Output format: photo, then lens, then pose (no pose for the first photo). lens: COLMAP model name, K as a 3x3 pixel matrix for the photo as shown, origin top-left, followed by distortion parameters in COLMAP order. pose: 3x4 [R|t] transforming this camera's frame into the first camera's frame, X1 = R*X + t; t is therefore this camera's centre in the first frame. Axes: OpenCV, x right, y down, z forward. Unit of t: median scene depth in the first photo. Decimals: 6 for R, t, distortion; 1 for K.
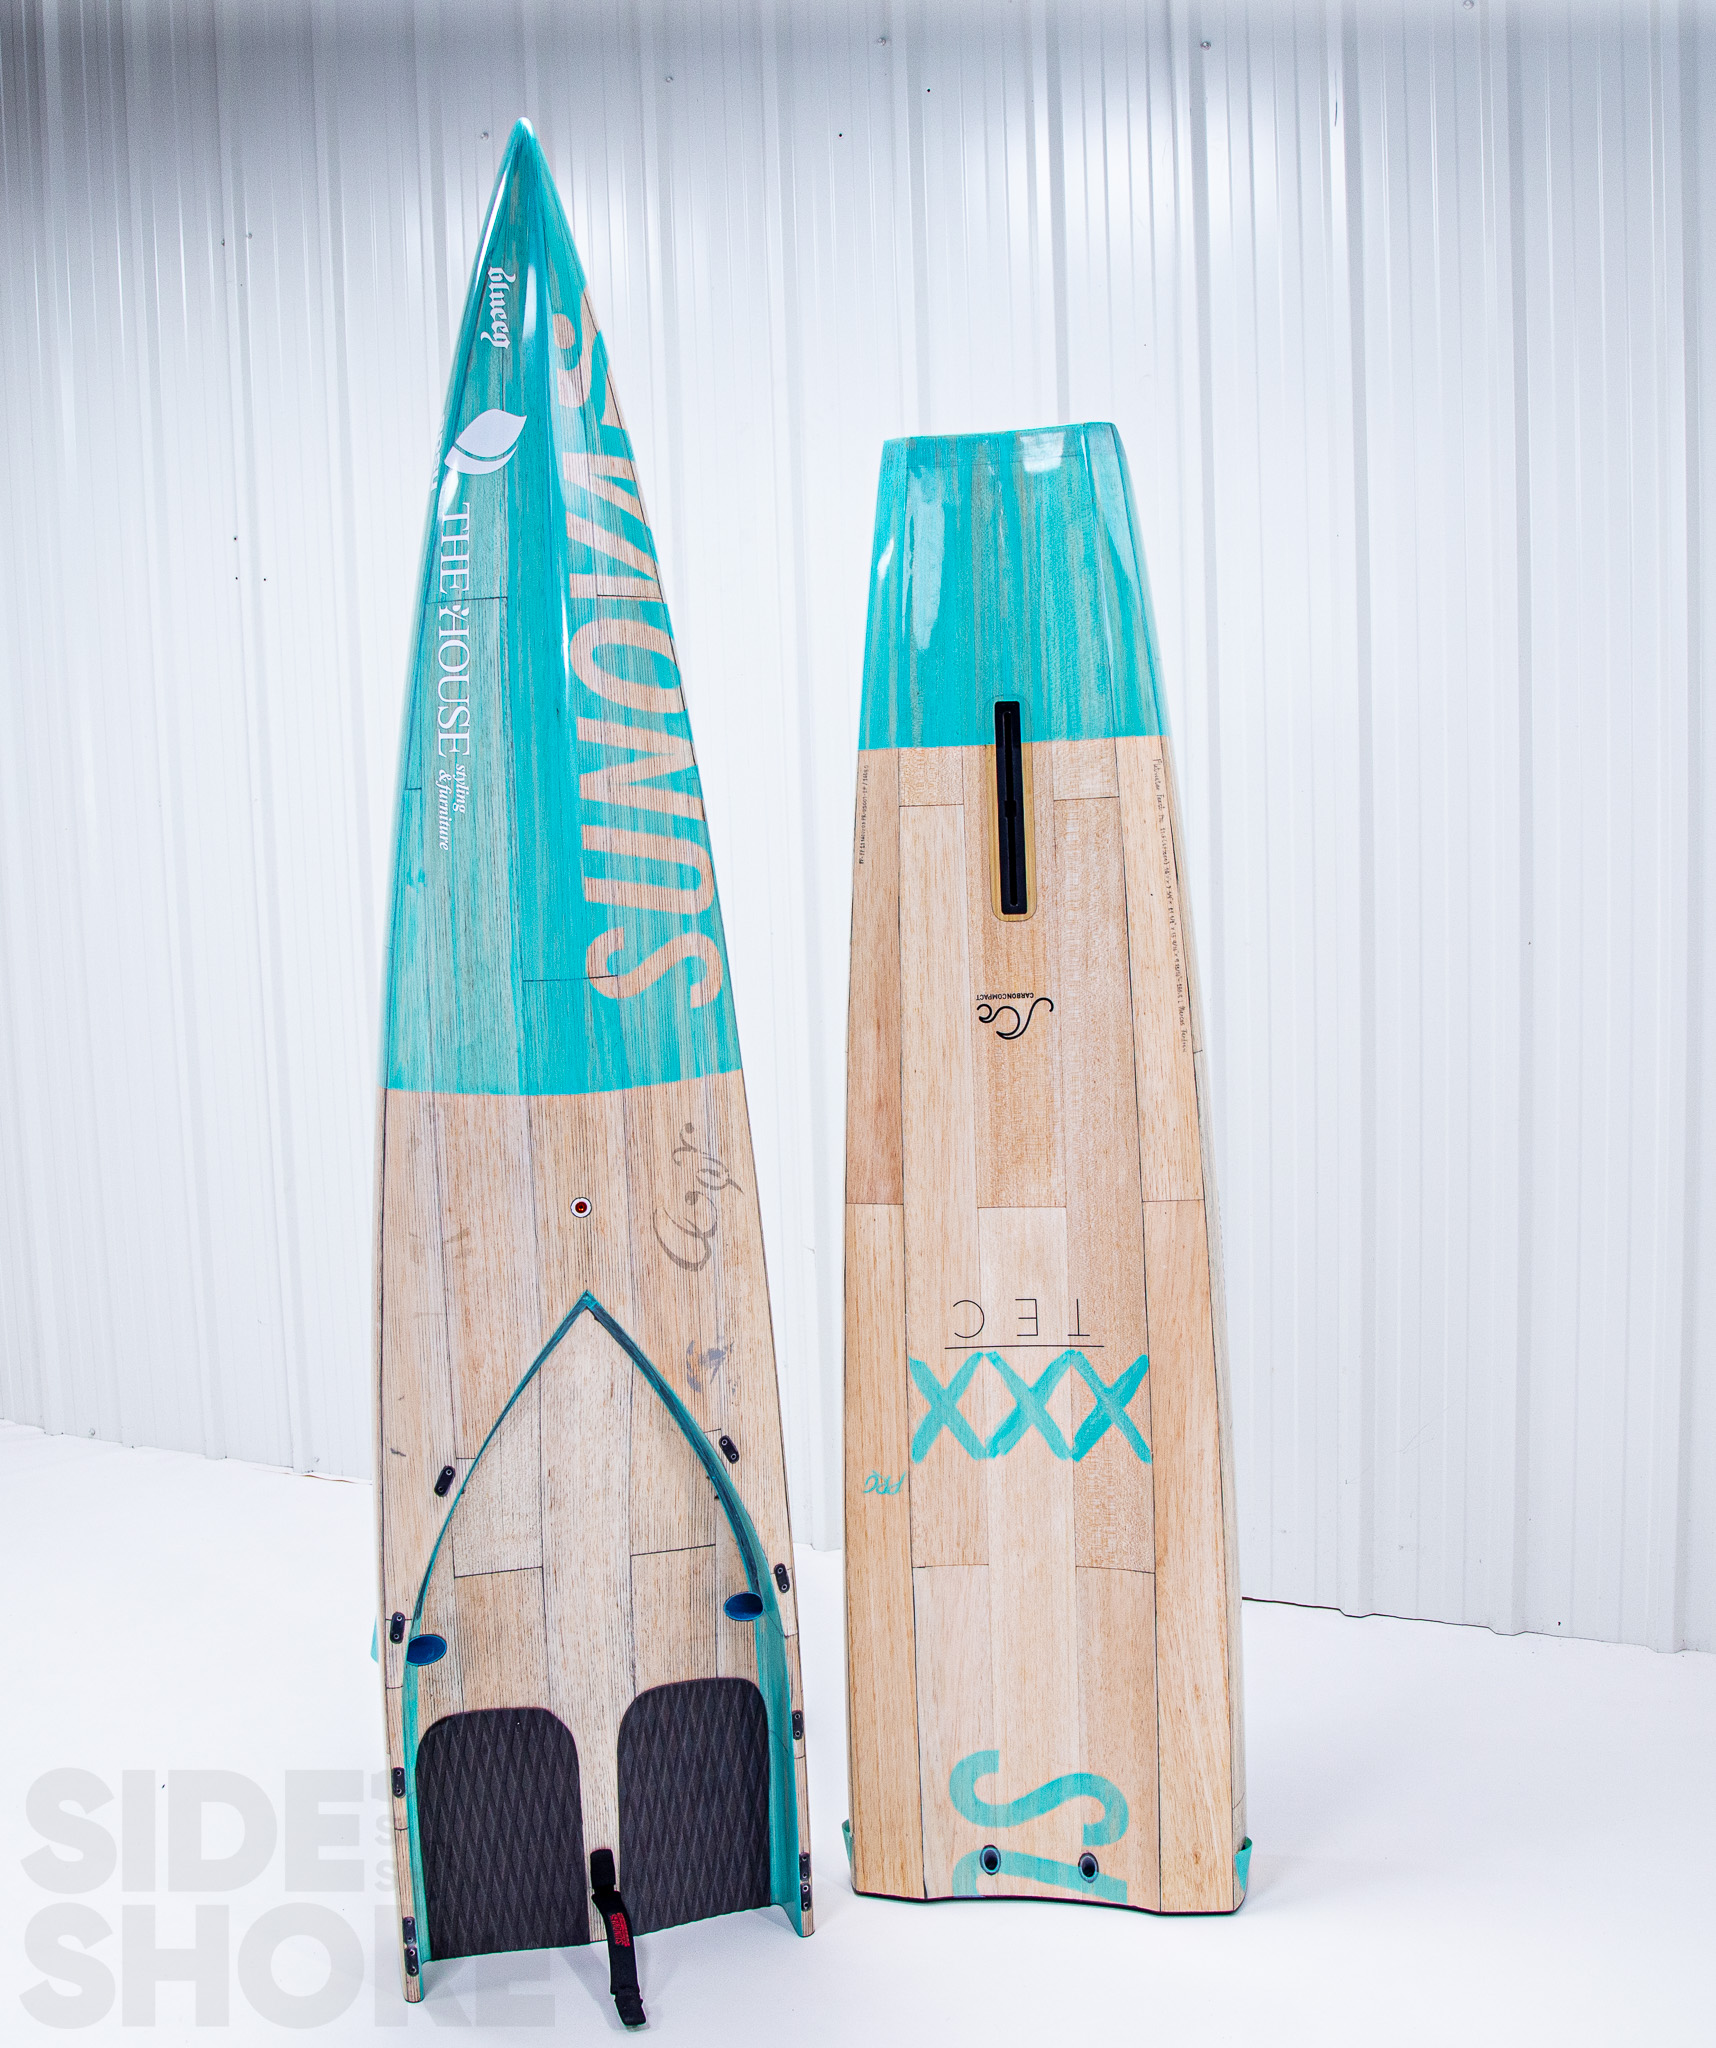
lens RADIAL K [[2036.1, 0, 828.8], [0, 2036.1, 1026.3], [0, 0, 1]] dist [-0.128882, 0.104280]
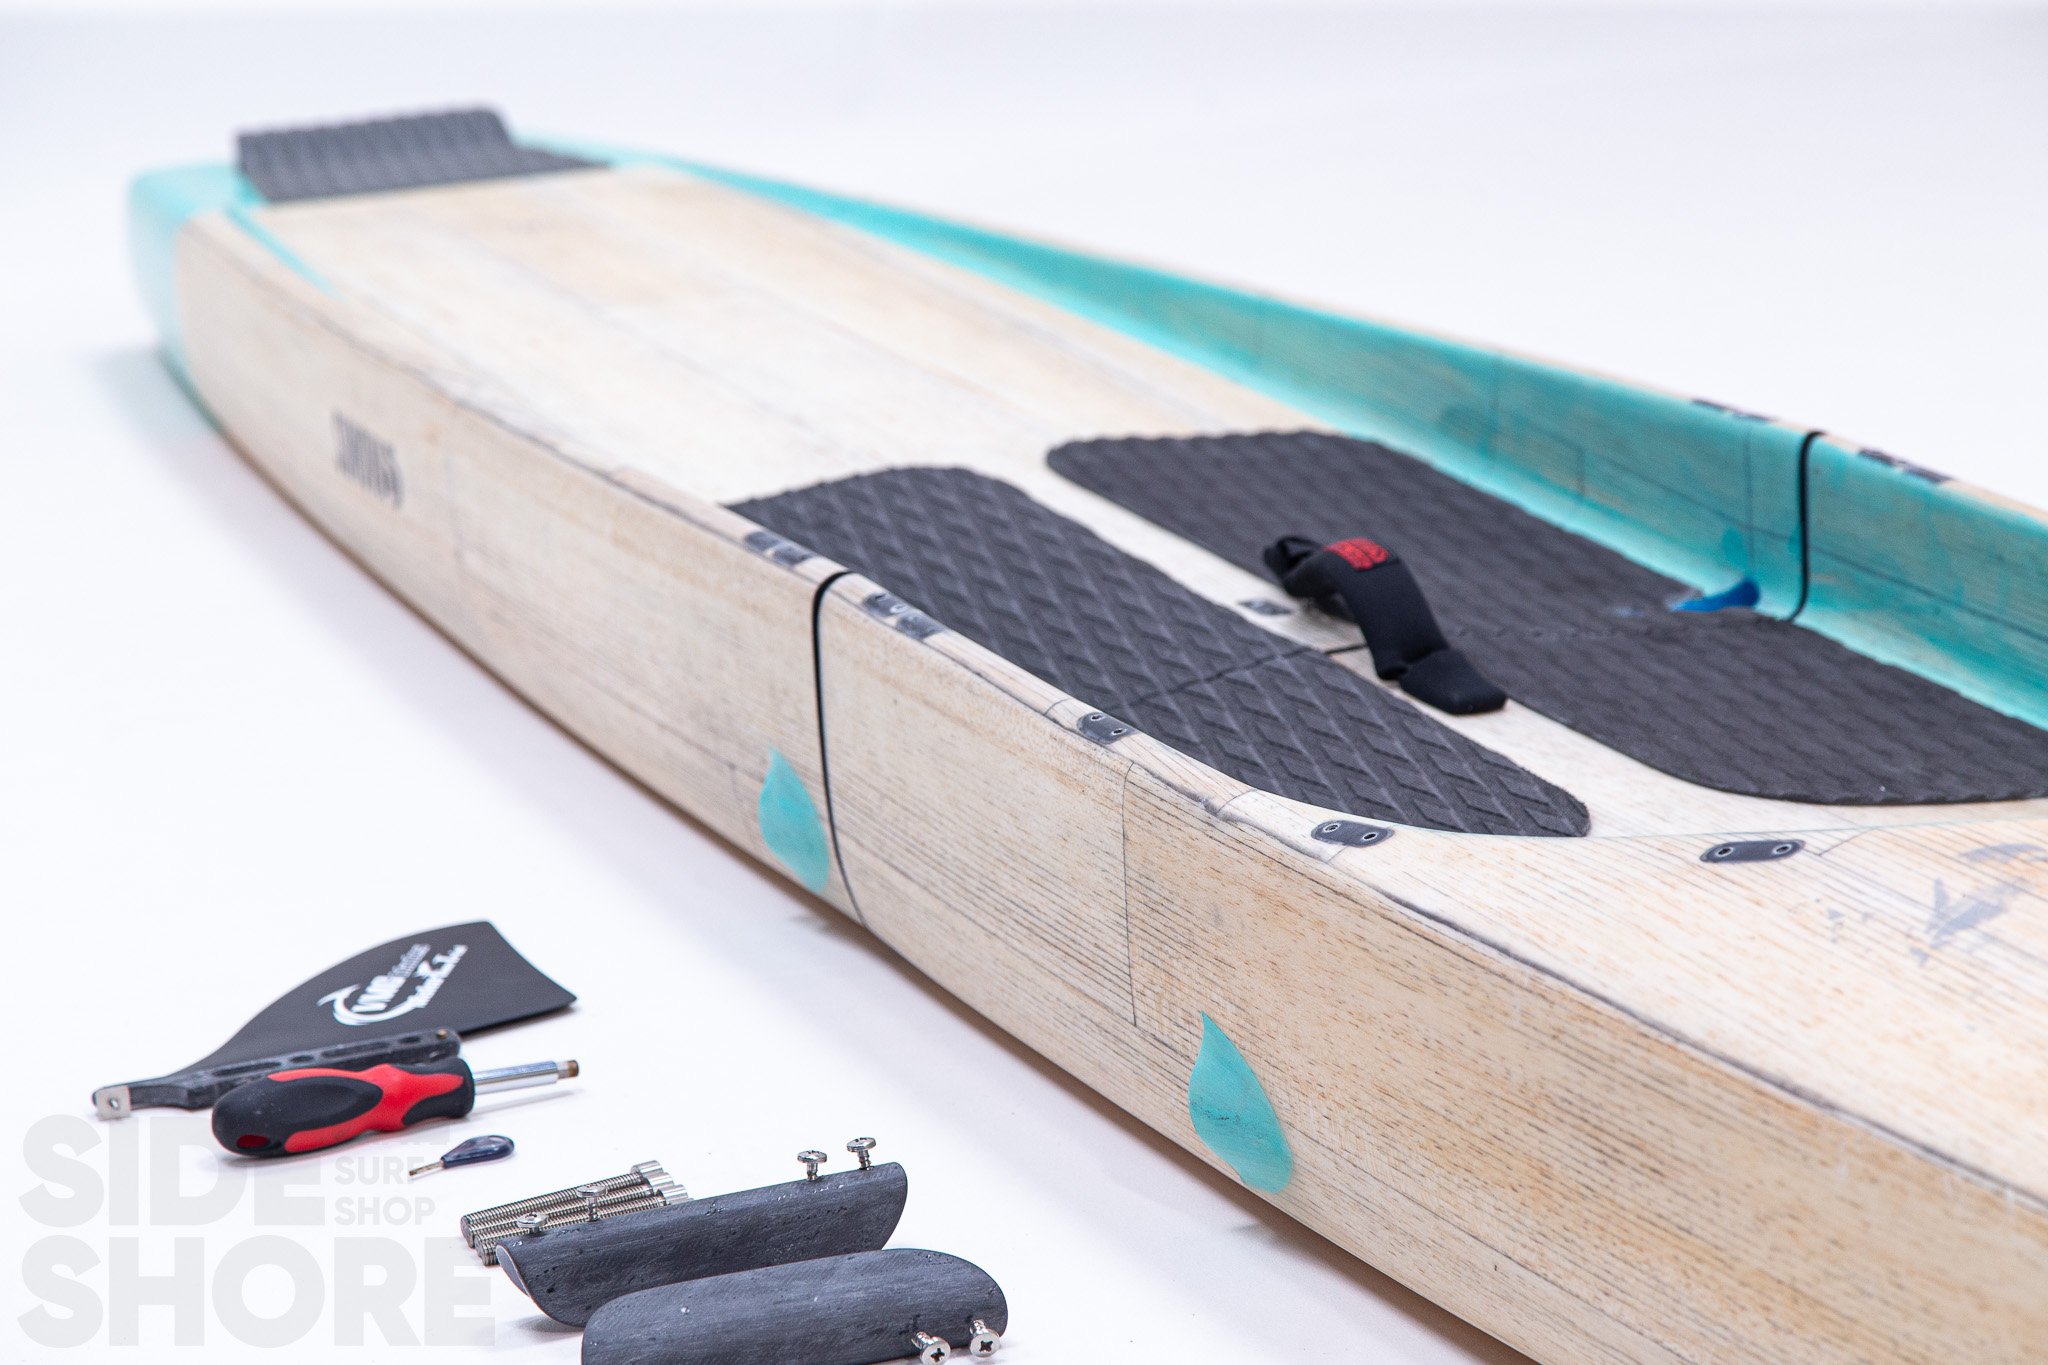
lens RADIAL K [[5721.1, 0, 1024.0], [0, 5721.1, 682.5], [0, 0, 1]] dist [-0.035427, 0.131810]
pose [[-0.919339, -0.122204, -0.374009, 0.340546], [-0.315431, -0.339304, 0.886215, -0.452915], [-0.235202, 0.932705, 0.273388, 0.759783]]
